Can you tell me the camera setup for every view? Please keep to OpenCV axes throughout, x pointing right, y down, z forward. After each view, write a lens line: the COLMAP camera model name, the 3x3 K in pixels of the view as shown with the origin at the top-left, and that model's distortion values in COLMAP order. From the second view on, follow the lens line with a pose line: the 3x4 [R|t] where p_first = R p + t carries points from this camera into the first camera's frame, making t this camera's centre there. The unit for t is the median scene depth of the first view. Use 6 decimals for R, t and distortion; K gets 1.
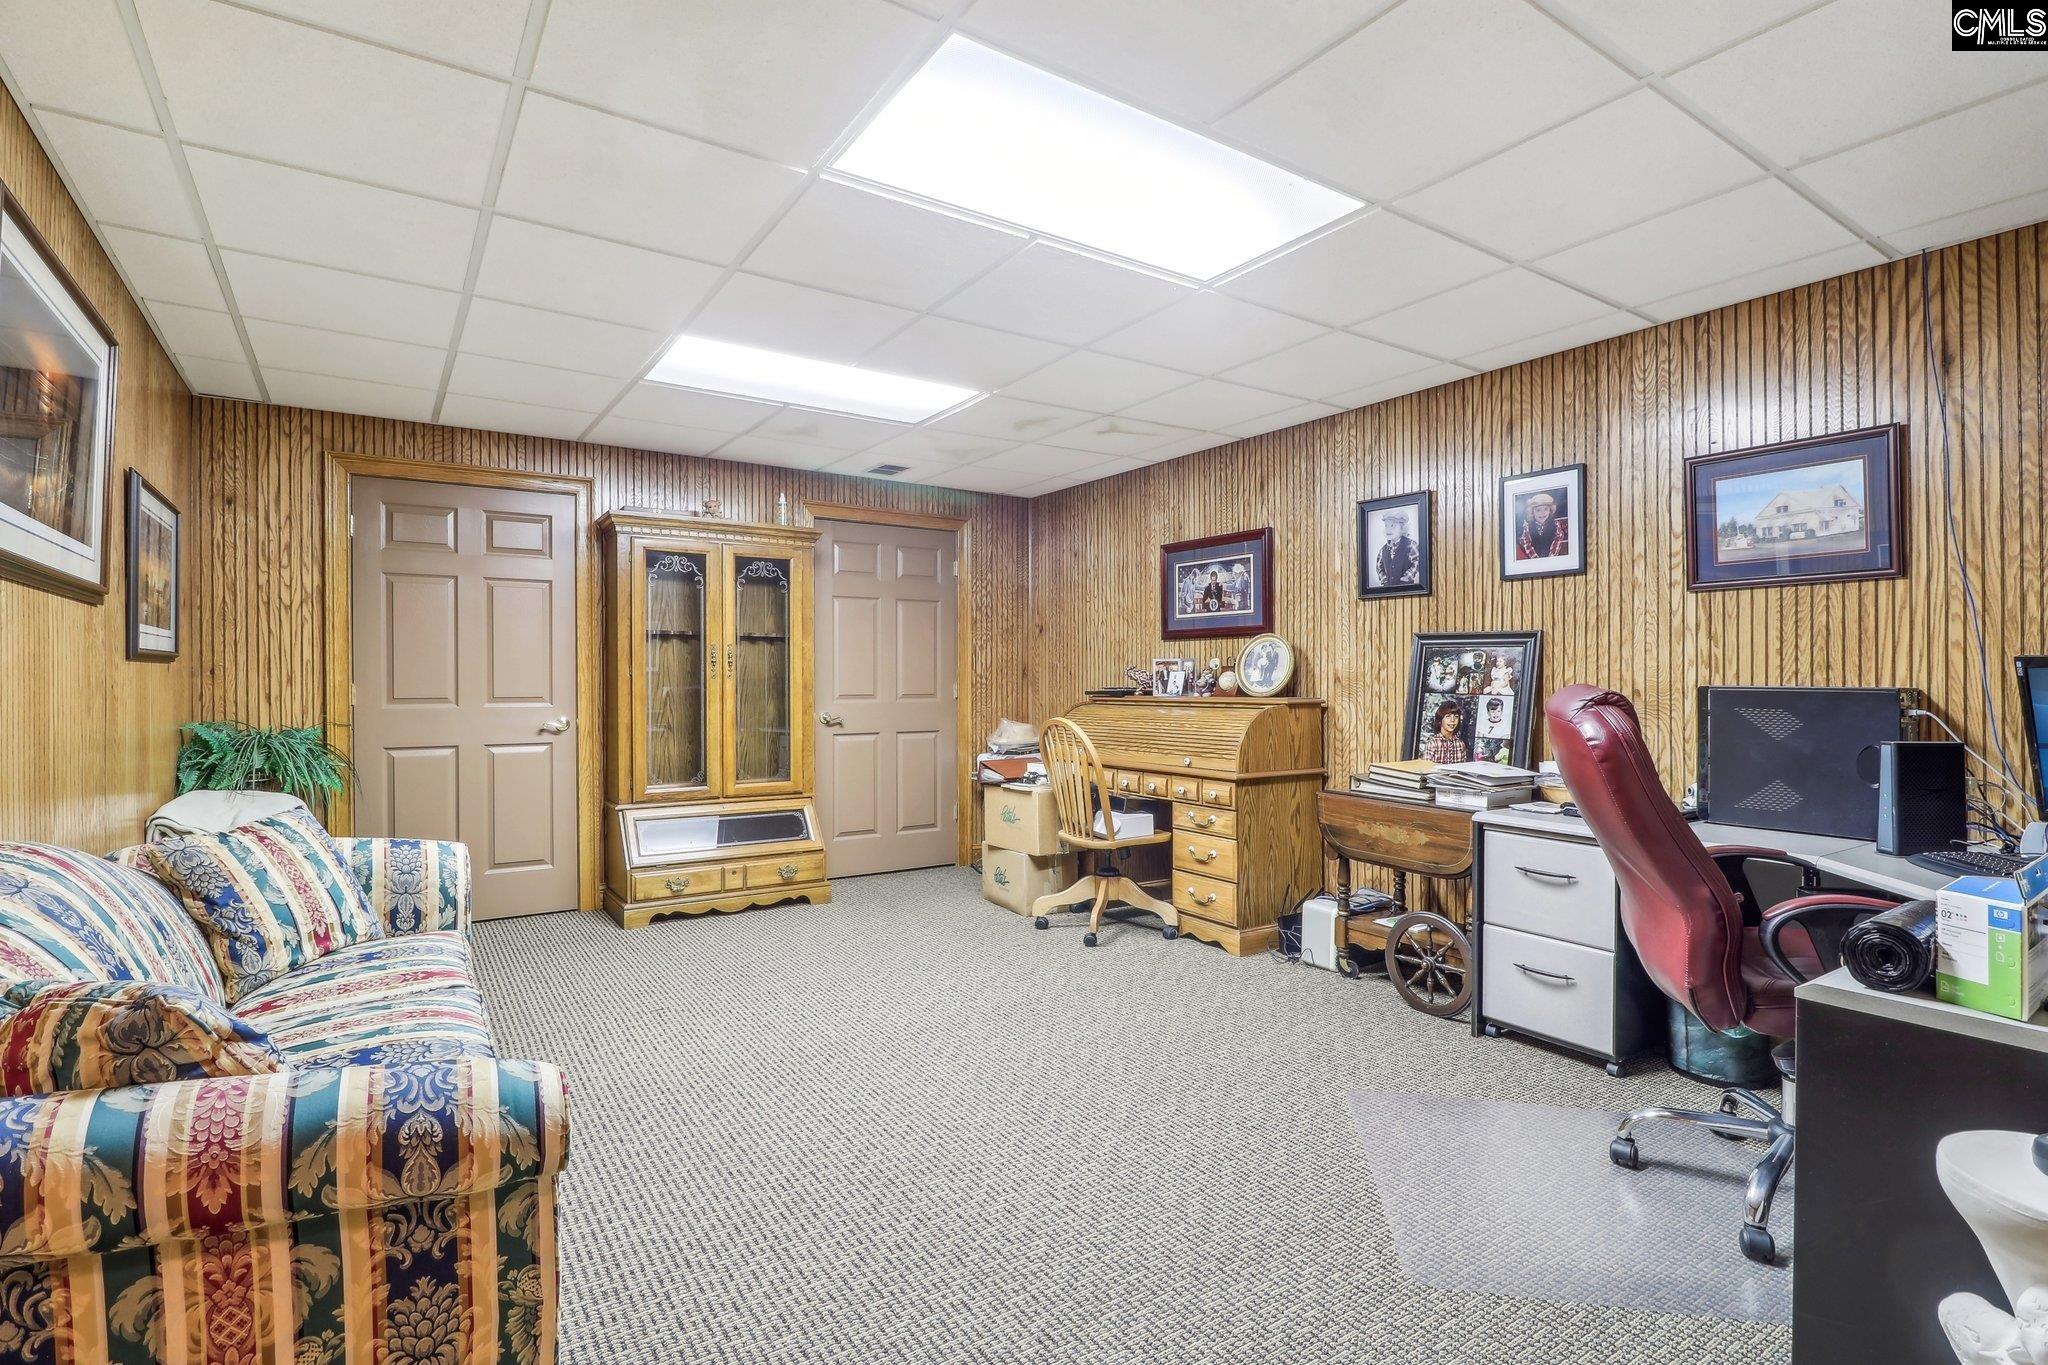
lens RADIAL K [[967.7, 0, 1014.0], [0, 967.7, 683.4], [0, 0, 1]] dist [0.007719, -0.010359]
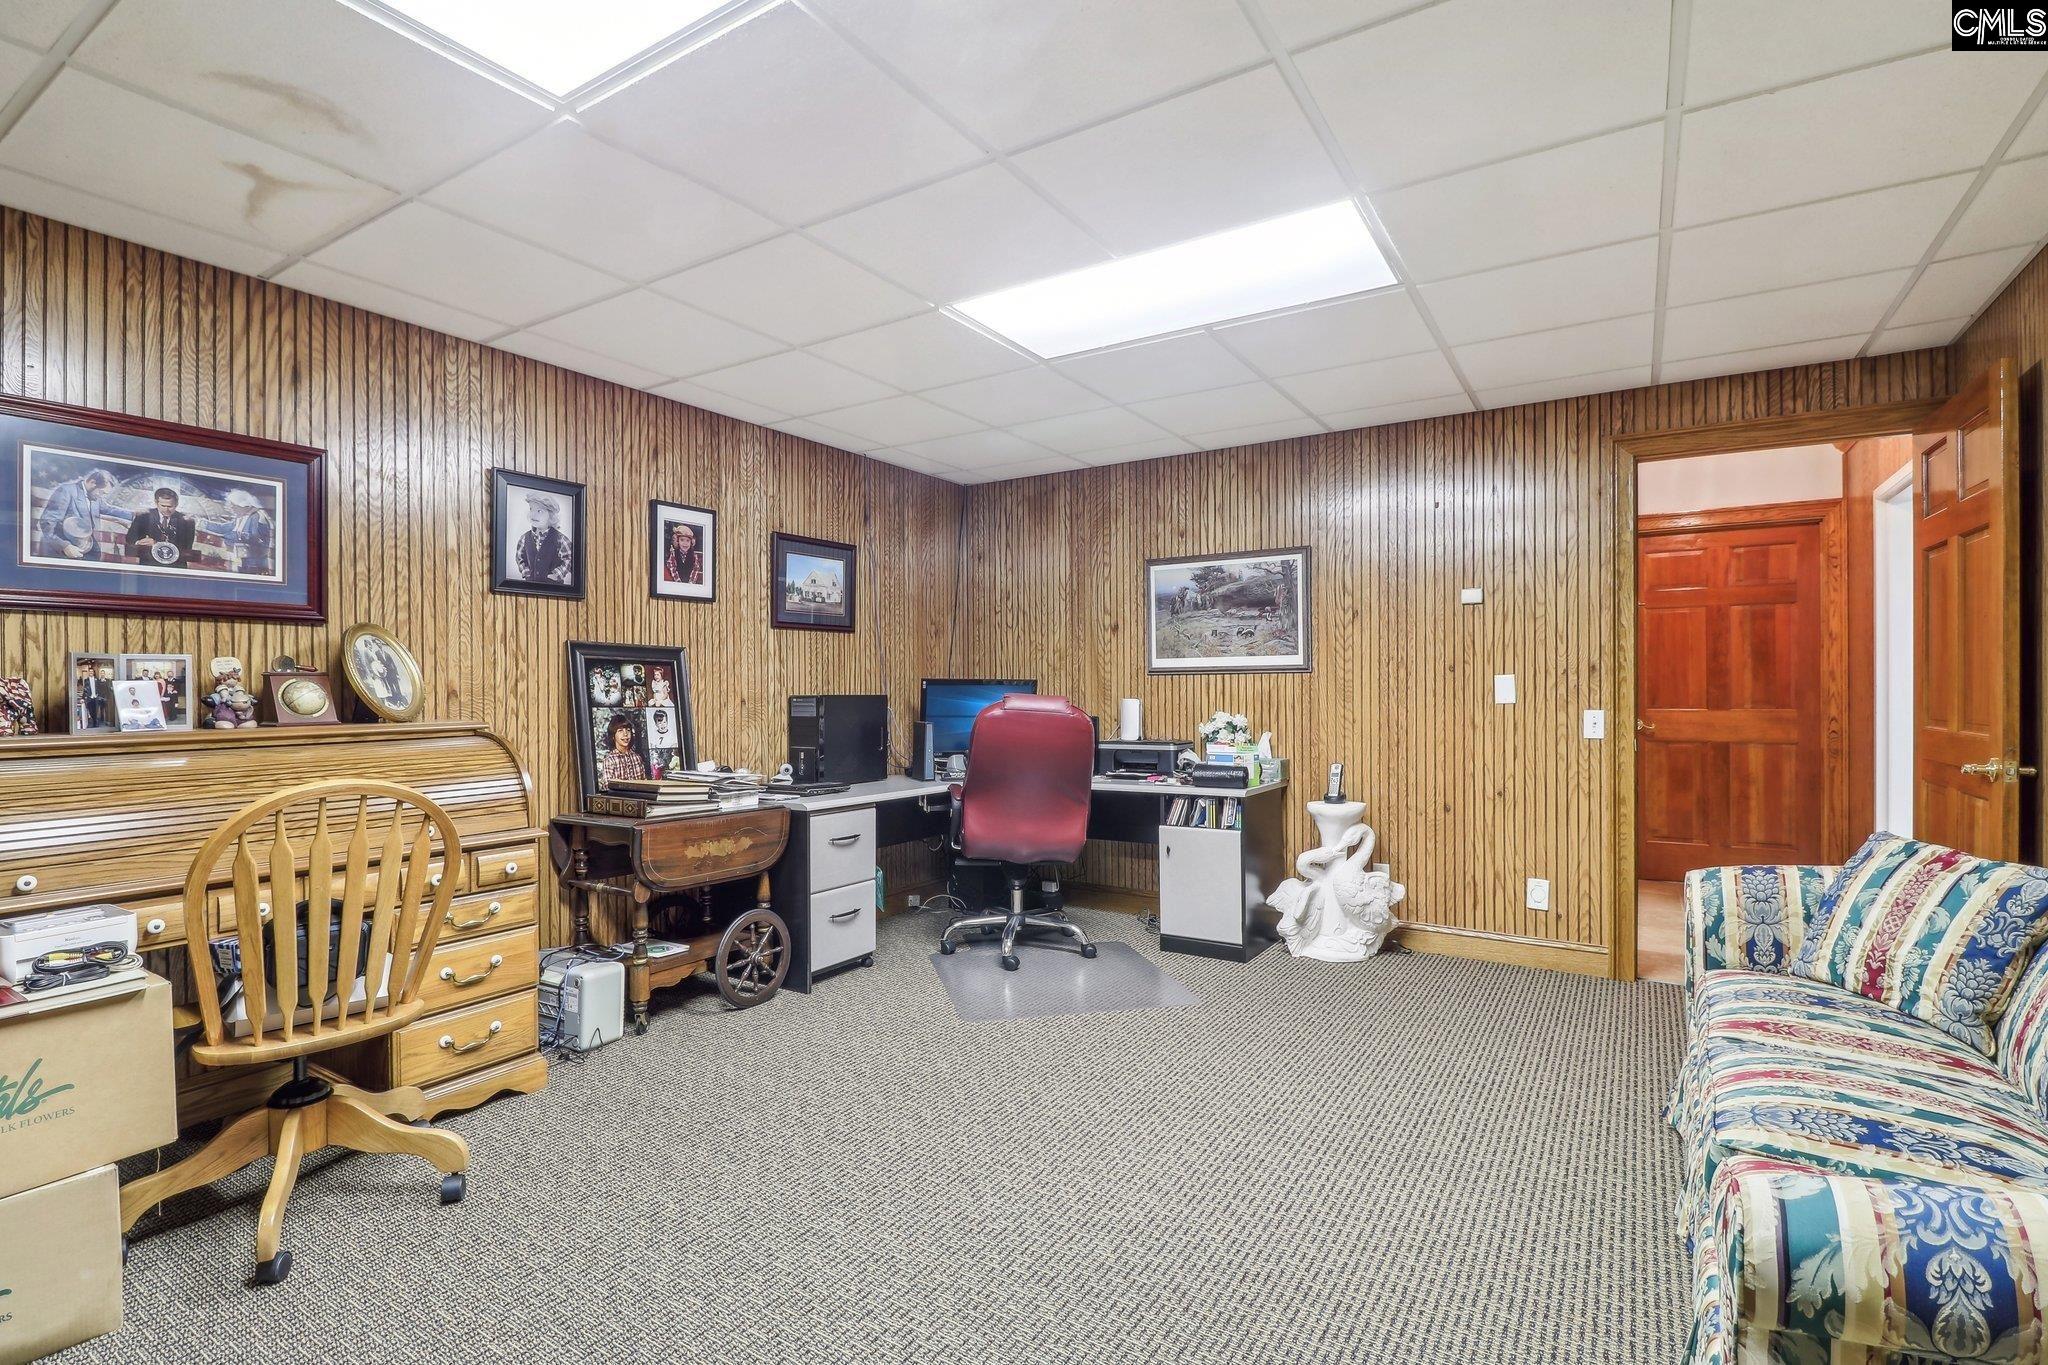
lens RADIAL K [[967.7, 0, 1014.7], [0, 967.7, 680.2], [0, 0, 1]] dist [0.007719, -0.010359]
pose [[-0.398615, 0.007720, 0.917086, -0.578652], [0.007579, 0.999958, -0.005124, -0.008218], [-0.917087, 0.004908, -0.398657, 1.009129]]
